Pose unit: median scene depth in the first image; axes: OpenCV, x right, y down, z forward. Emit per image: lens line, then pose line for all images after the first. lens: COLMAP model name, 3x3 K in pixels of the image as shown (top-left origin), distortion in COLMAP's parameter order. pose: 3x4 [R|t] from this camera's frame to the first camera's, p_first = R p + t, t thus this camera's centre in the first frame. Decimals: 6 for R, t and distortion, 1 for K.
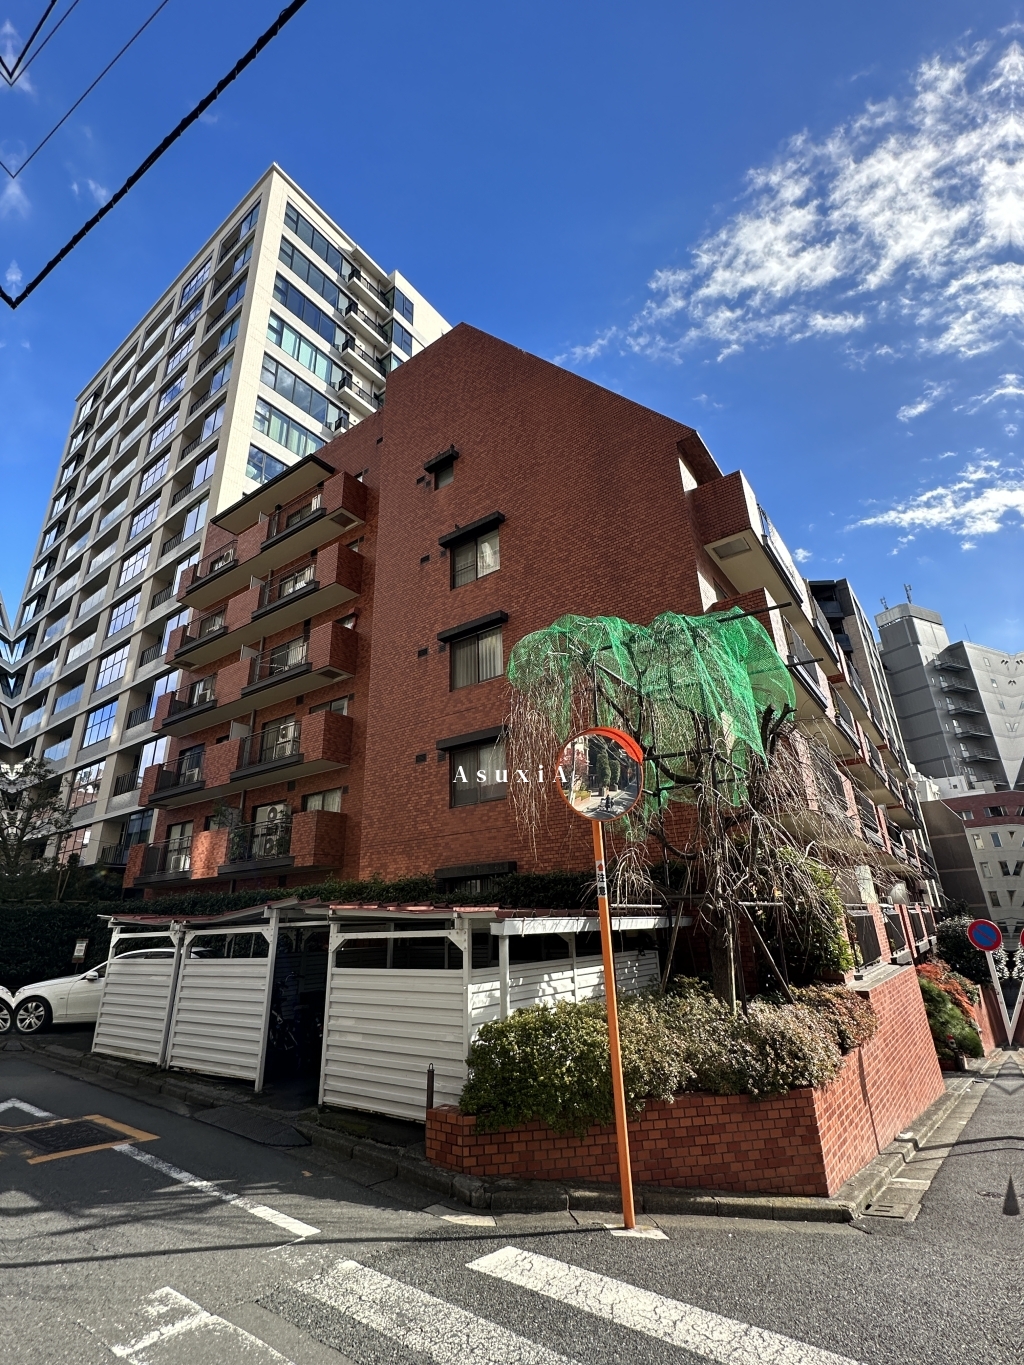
lens RADIAL K [[618.3, 0, 511.4], [0, 618.3, 682.8], [0, 0, 1]] dist [0.000407, 0.000189]
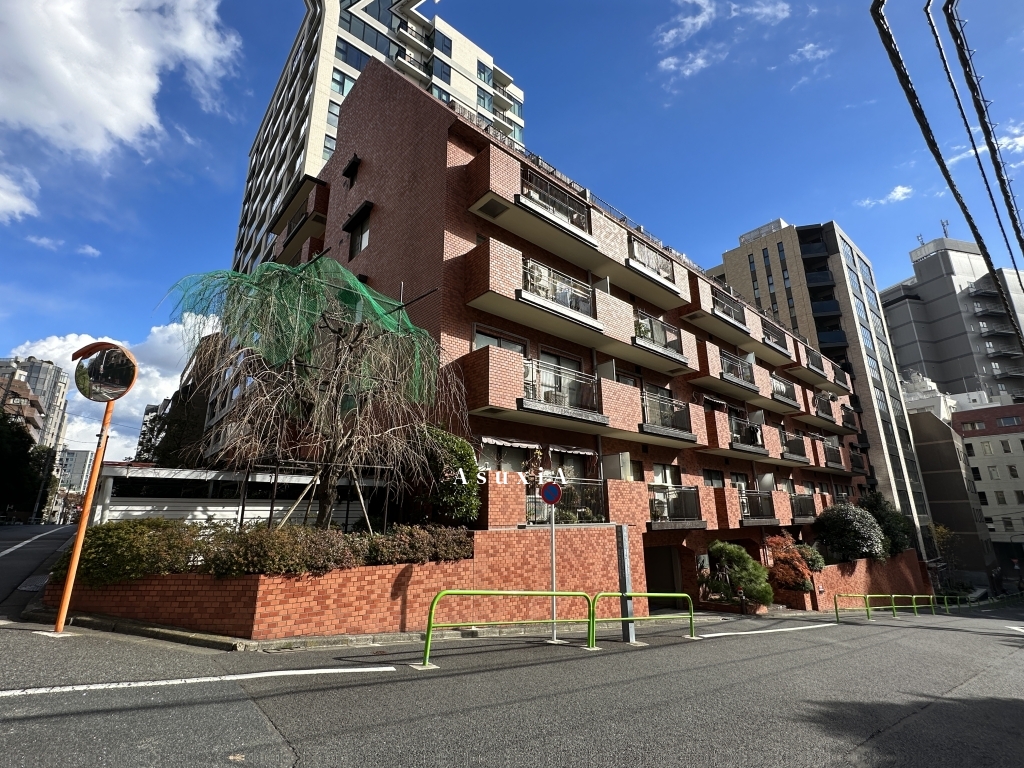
lens RADIAL K [[463.8, 0, 512.2], [0, 463.8, 385.3], [0, 0, 1]] dist [0.000407, 0.000189]
pose [[0.974126, -0.034339, -0.223383, 0.193203], [0.057799, 0.993373, 0.099346, 0.017017], [0.218492, -0.109686, 0.969655, 0.012278]]
